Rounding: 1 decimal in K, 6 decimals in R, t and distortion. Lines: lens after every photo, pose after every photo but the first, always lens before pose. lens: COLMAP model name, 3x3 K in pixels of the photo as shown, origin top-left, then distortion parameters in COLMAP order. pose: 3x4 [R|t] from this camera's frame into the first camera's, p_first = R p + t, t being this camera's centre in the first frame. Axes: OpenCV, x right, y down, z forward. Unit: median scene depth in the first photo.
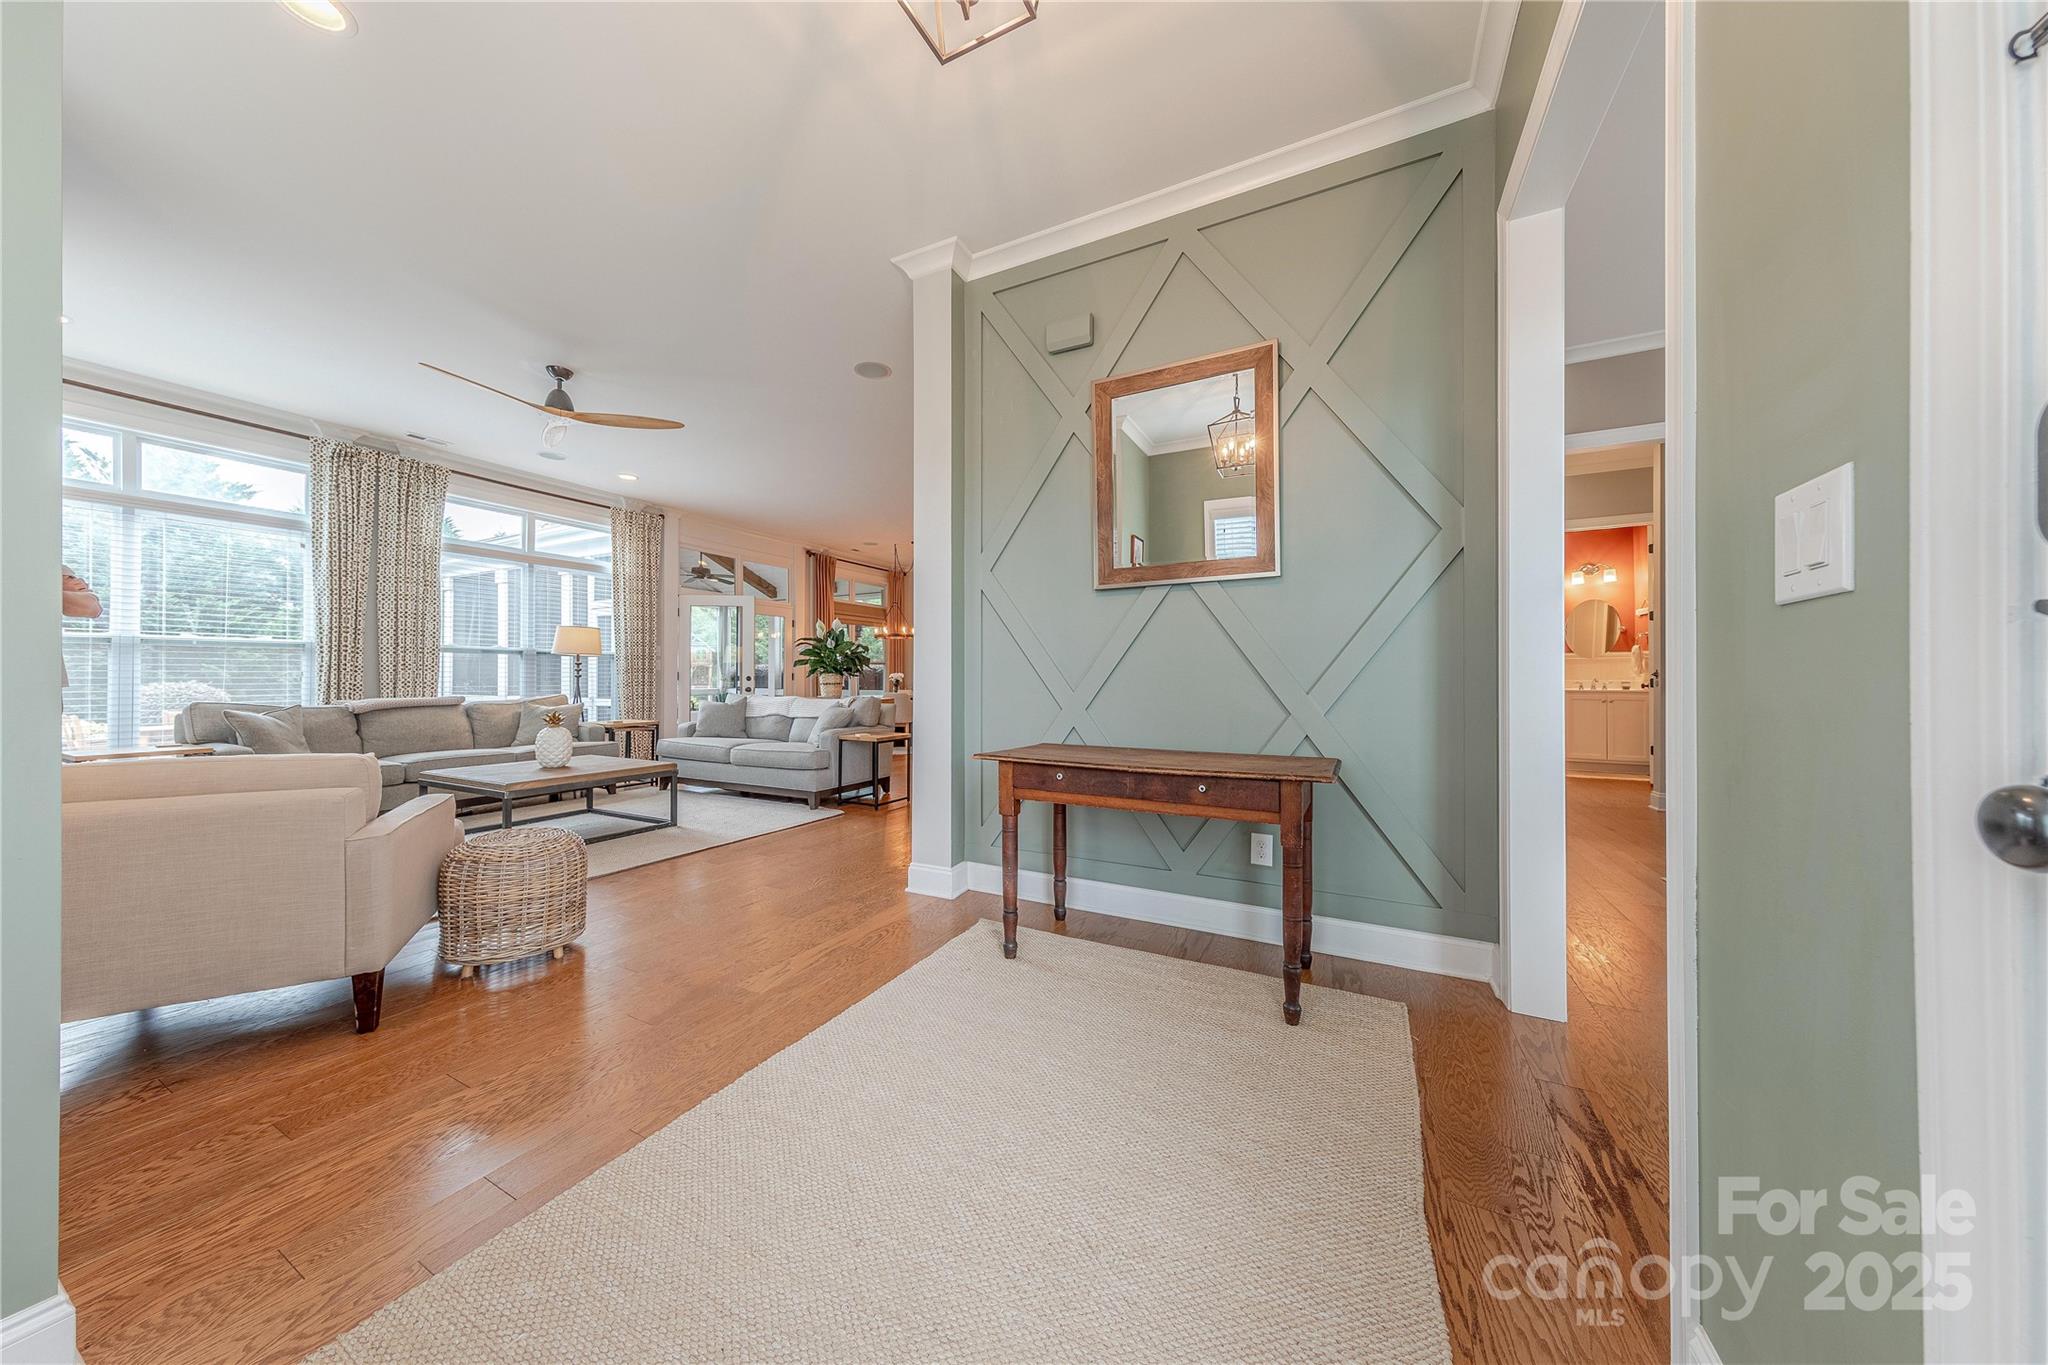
lens RADIAL K [[640.5, 0, 1012.7], [0, 640.5, 674.9], [0, 0, 1]] dist [-0.000255, 0.000000]
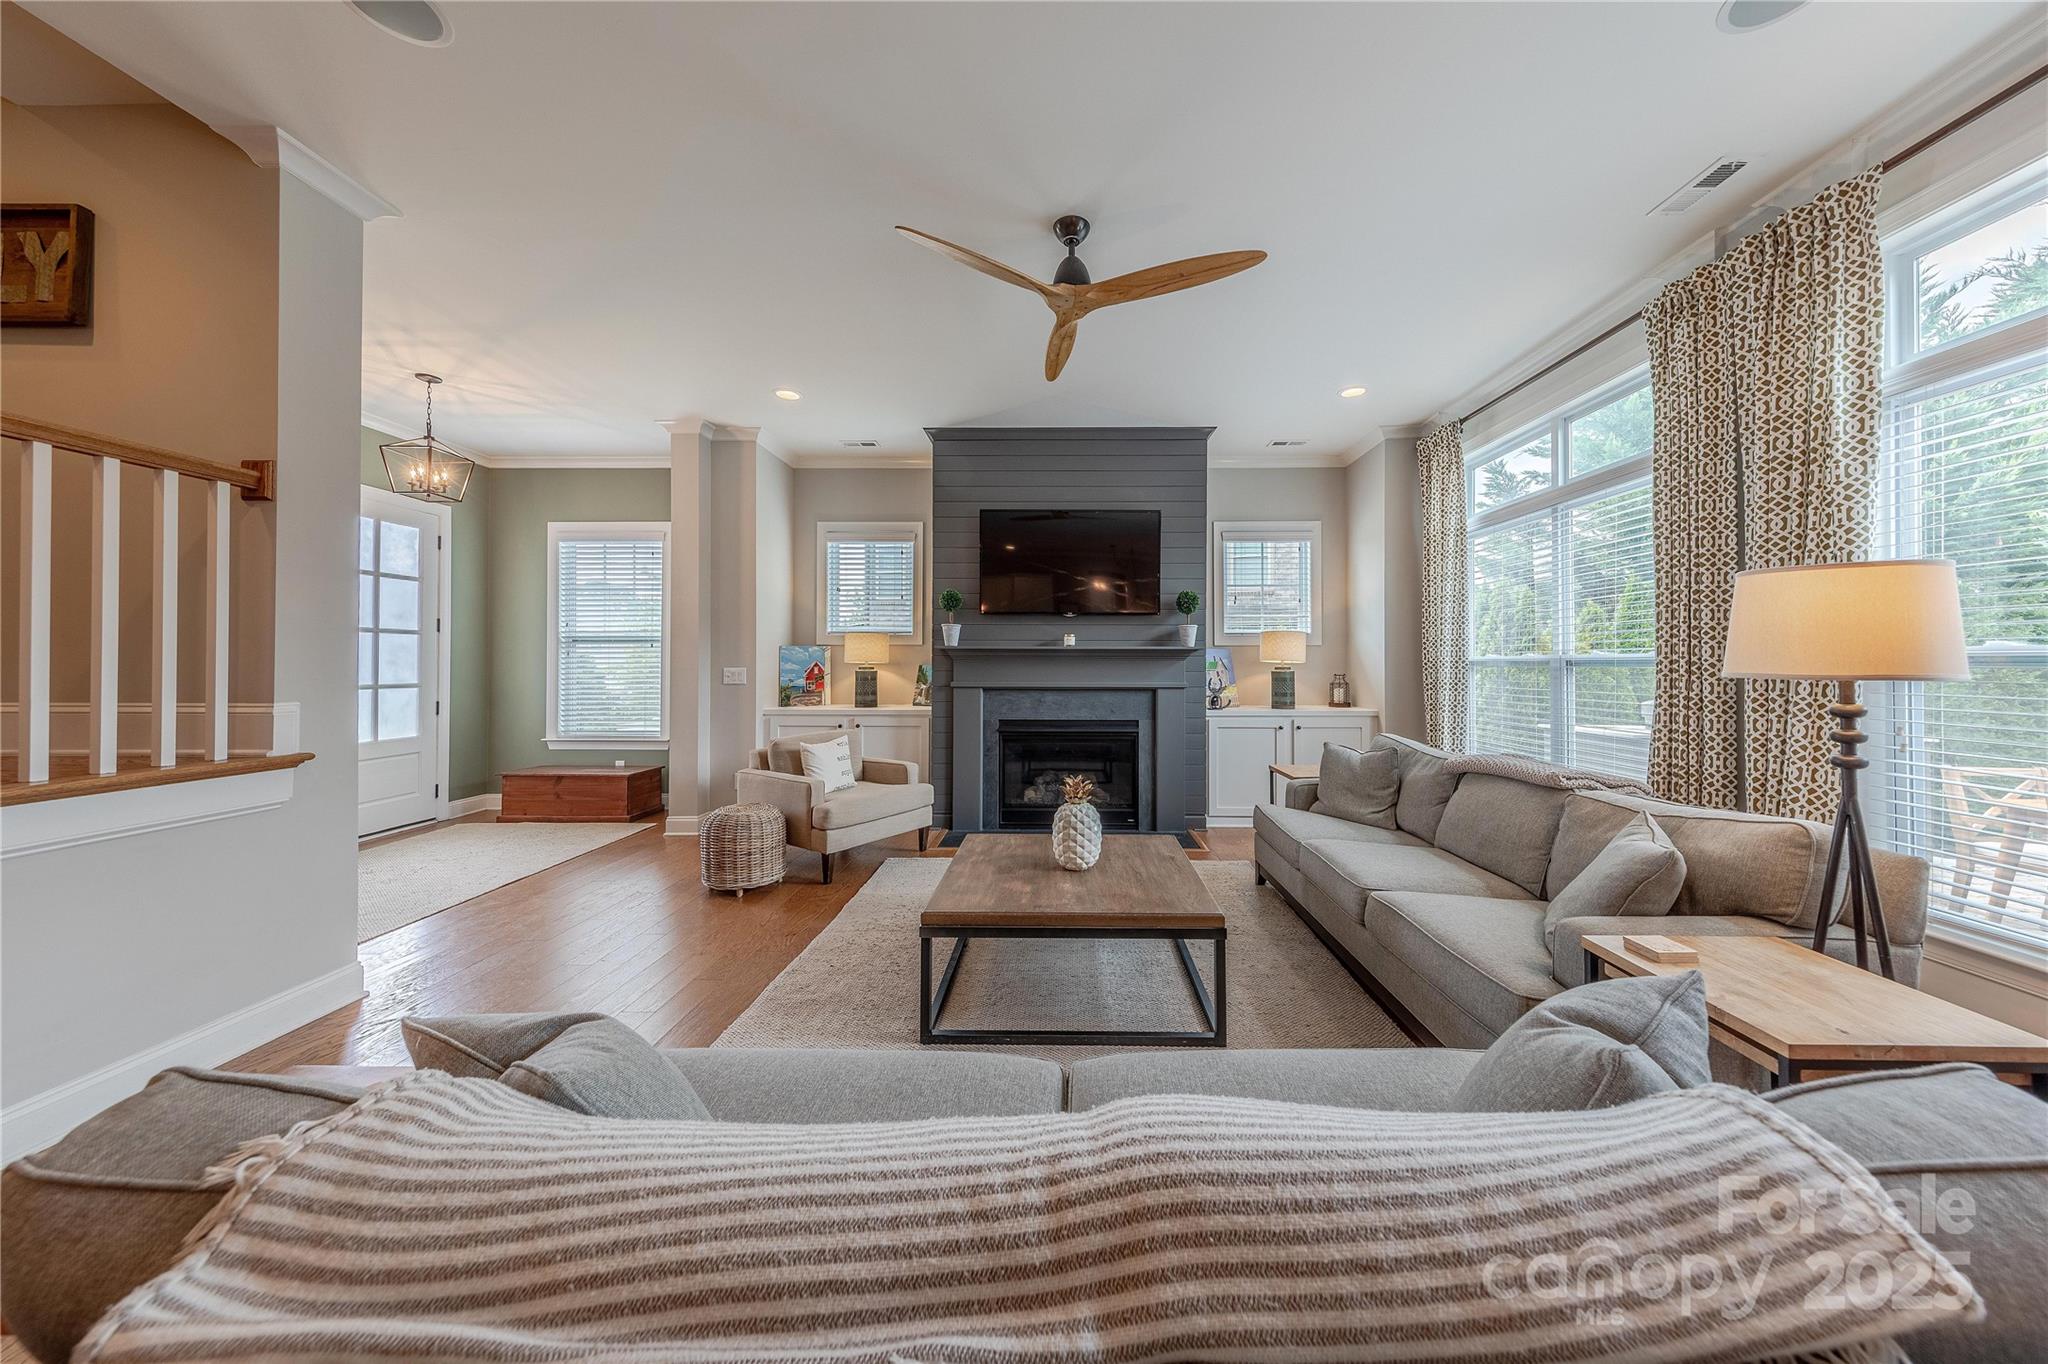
lens RADIAL K [[655.8, 0, 1052.0], [0, 655.8, 660.4], [0, 0, 1]] dist [0.006462, -0.000022]
pose [[-0.894315, -0.003745, -0.447423, -0.277442], [0.000163, 0.999962, -0.008696, -0.035311], [0.447439, -0.007849, -0.894280, 1.057552]]
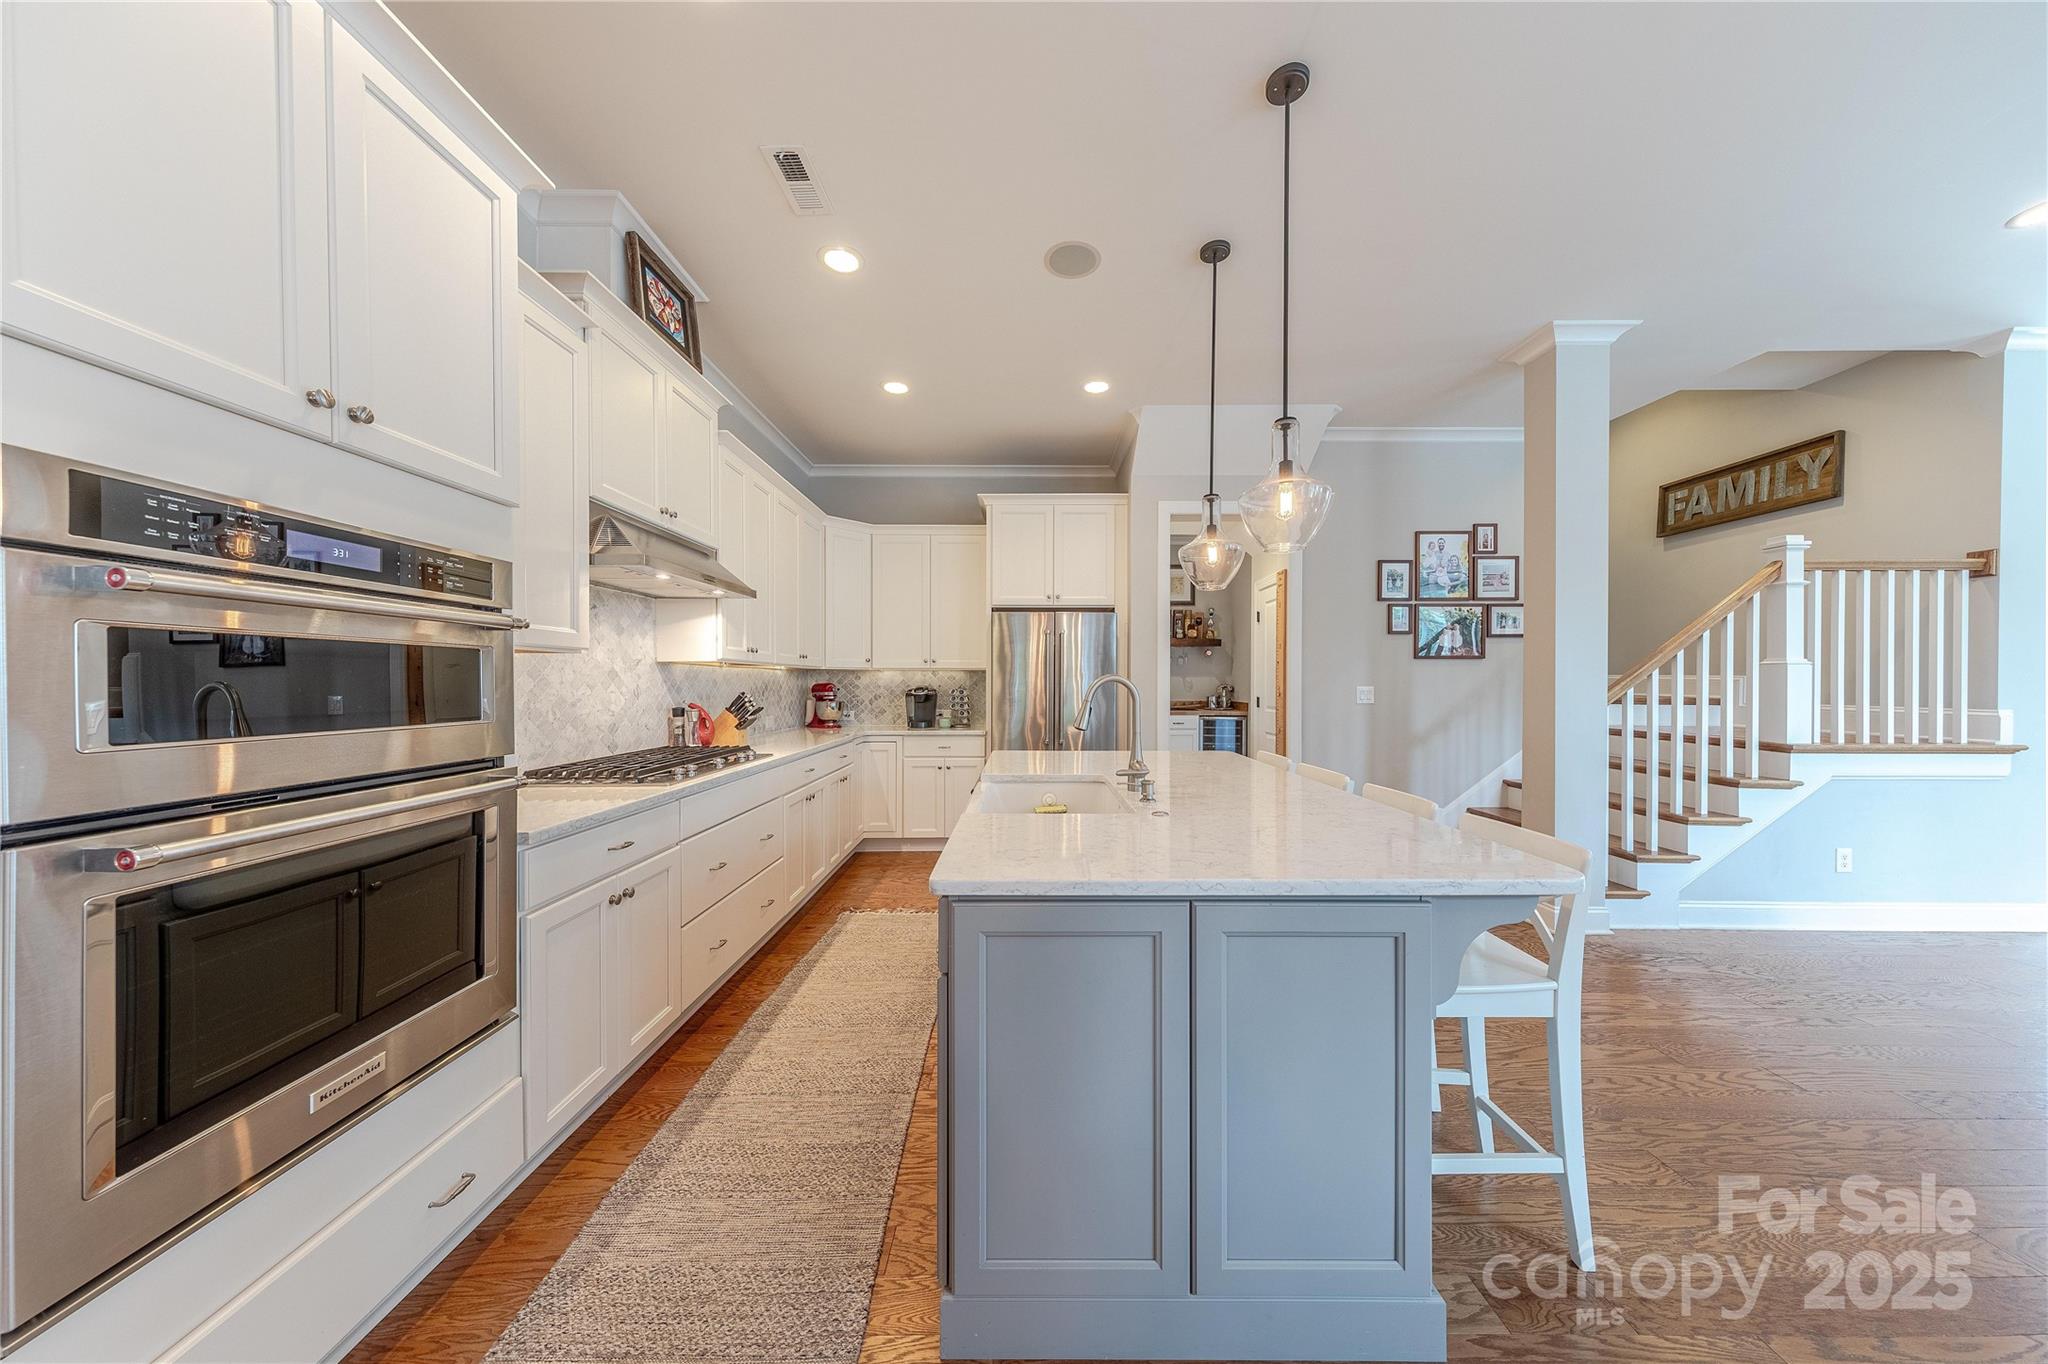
lens RADIAL K [[649.7, 0, 1031.9], [0, 649.7, 688.2], [0, 0, 1]] dist [0.006702, 0.000012]
pose [[-0.470855, -0.007267, 0.882181, -0.162718], [-0.004818, 0.999972, 0.005666, -0.032249], [-0.882197, -0.001583, -0.470877, 1.504069]]
